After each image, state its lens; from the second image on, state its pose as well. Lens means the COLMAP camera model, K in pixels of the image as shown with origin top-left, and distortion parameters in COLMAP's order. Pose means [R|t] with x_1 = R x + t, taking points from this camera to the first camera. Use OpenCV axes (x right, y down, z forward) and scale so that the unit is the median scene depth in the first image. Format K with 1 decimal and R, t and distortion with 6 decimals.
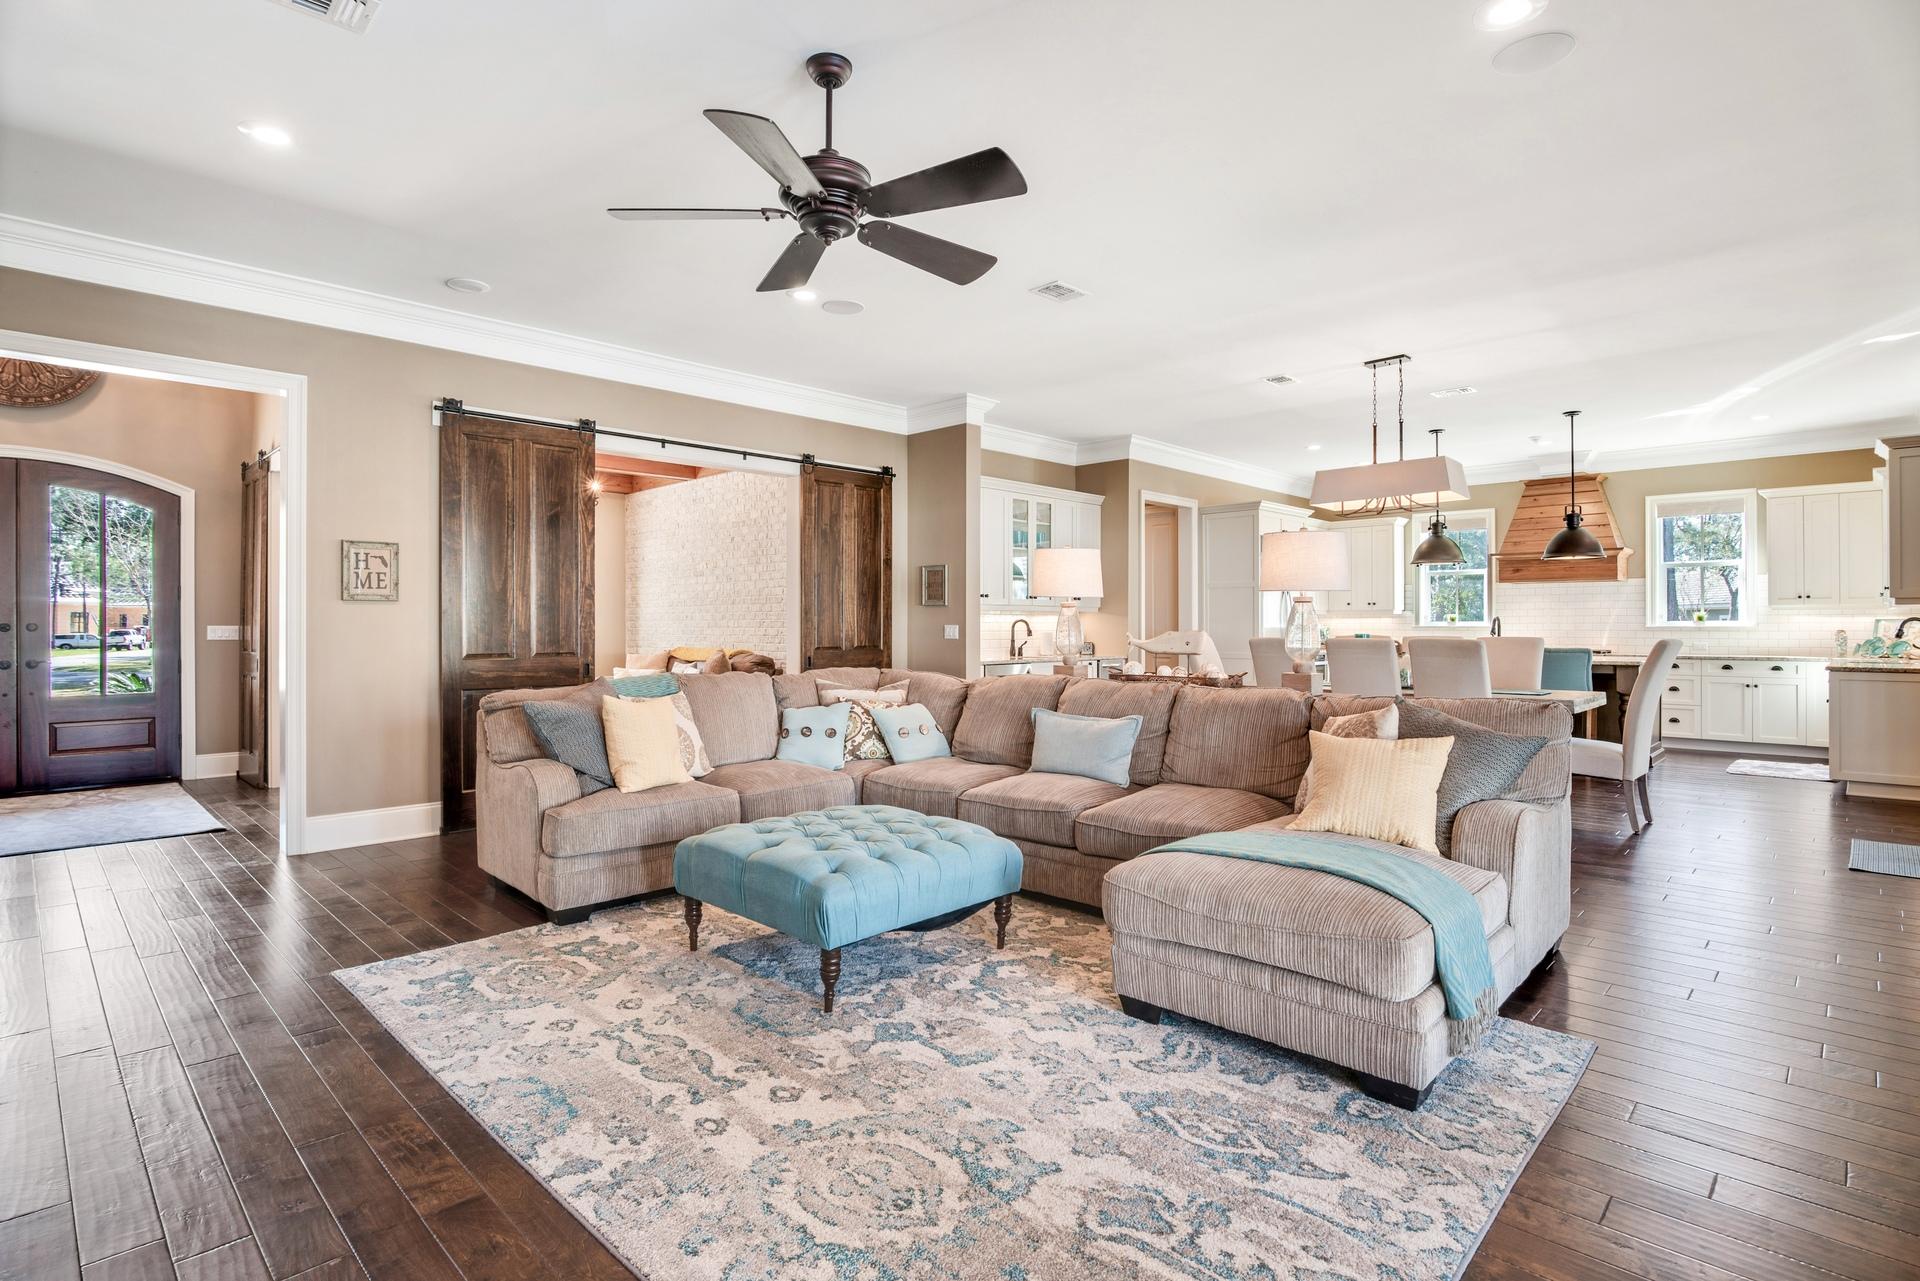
lens RADIAL K [[942.9, 0, 959.9], [0, 942.9, 627.4], [0, 0, 1]] dist [-0.016330, -0.000072]
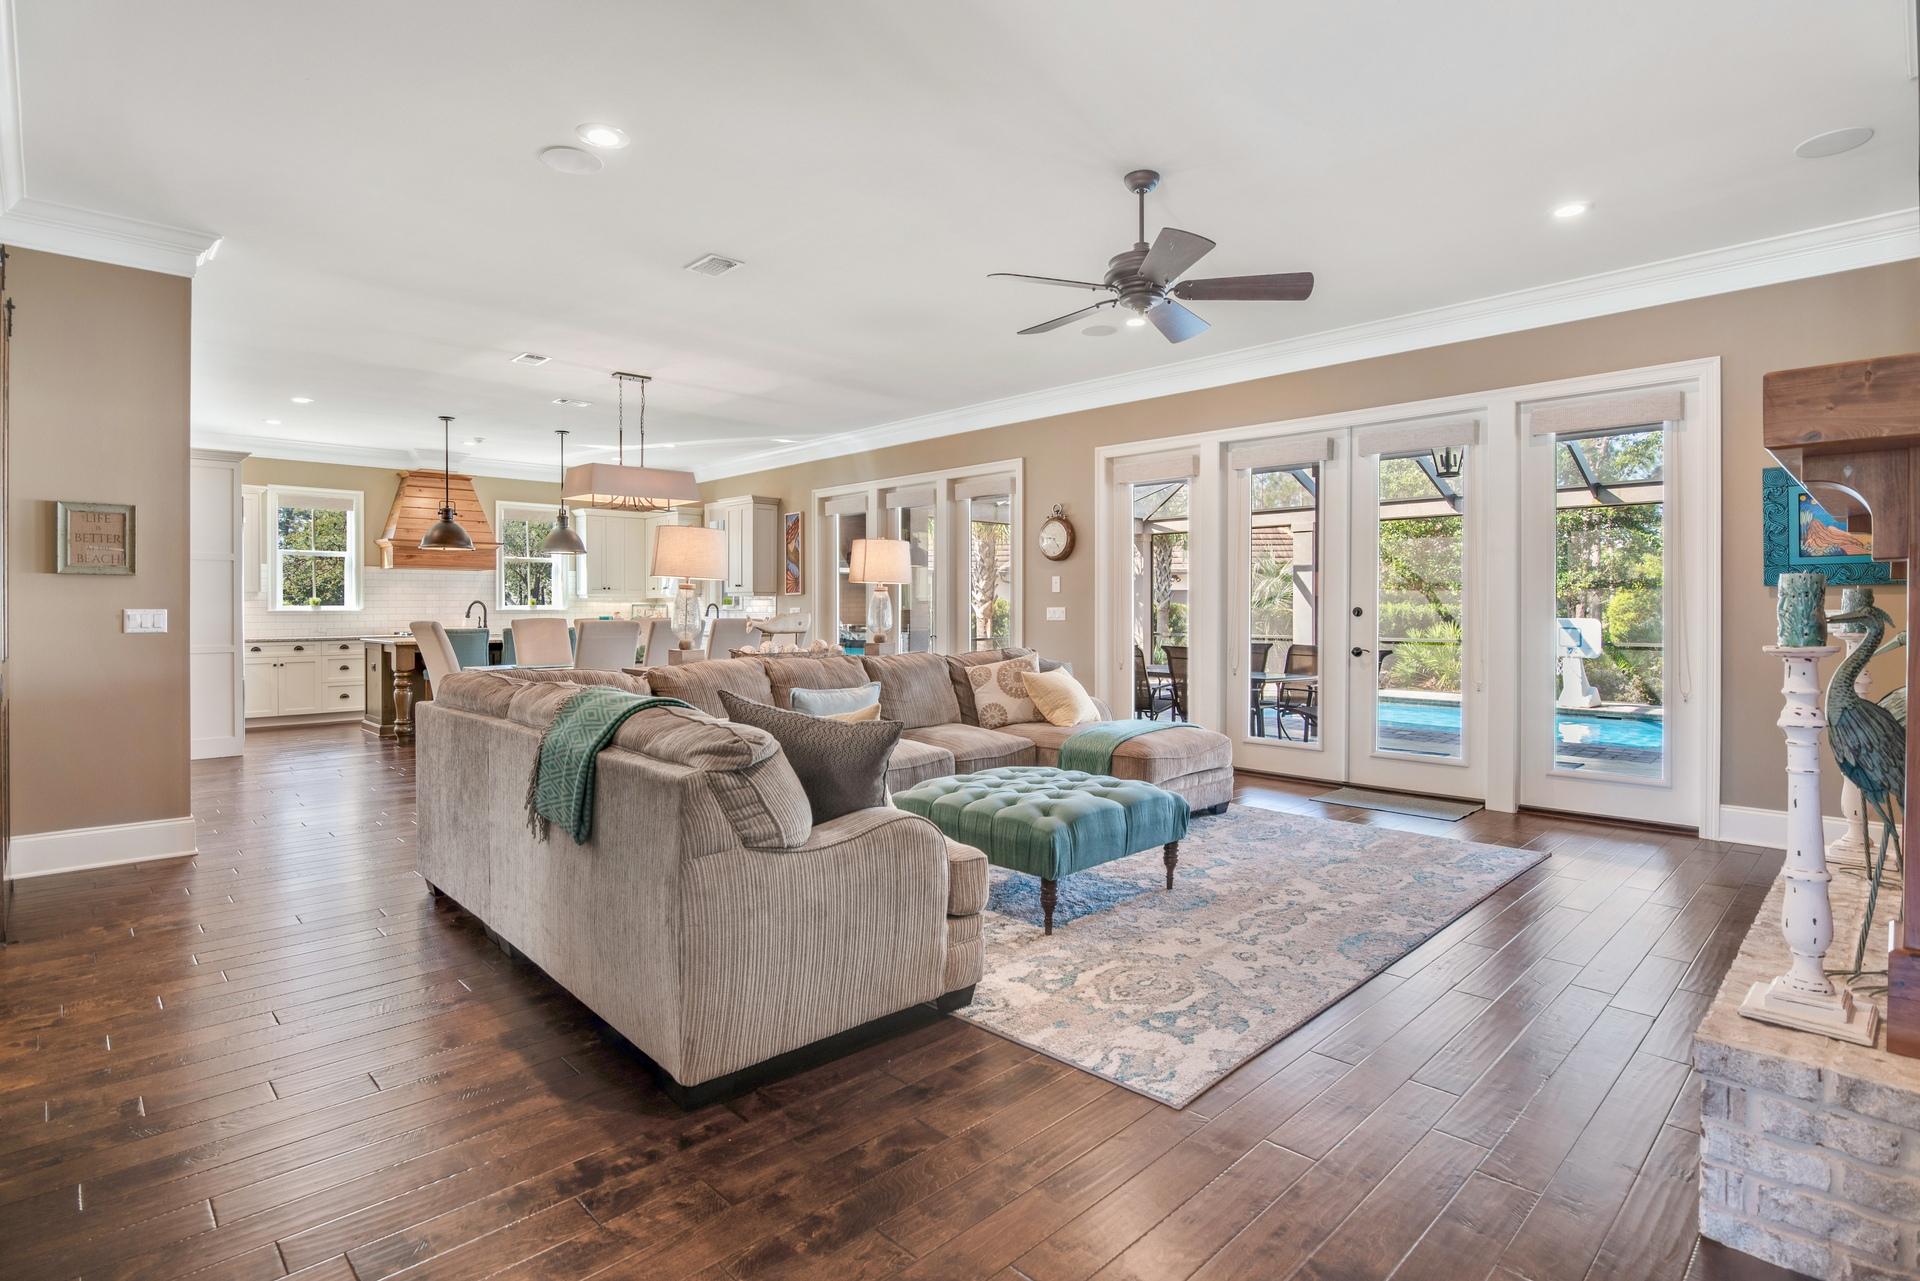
lens RADIAL K [[942.9, 0, 969.5], [0, 942.9, 601.8], [0, 0, 1]] dist [-0.016330, -0.000072]
pose [[0.029072, 0.006206, 0.999558, -1.311948], [0.006434, 0.999959, -0.006396, -0.000050], [-0.999557, 0.006618, 0.029031, 1.082171]]
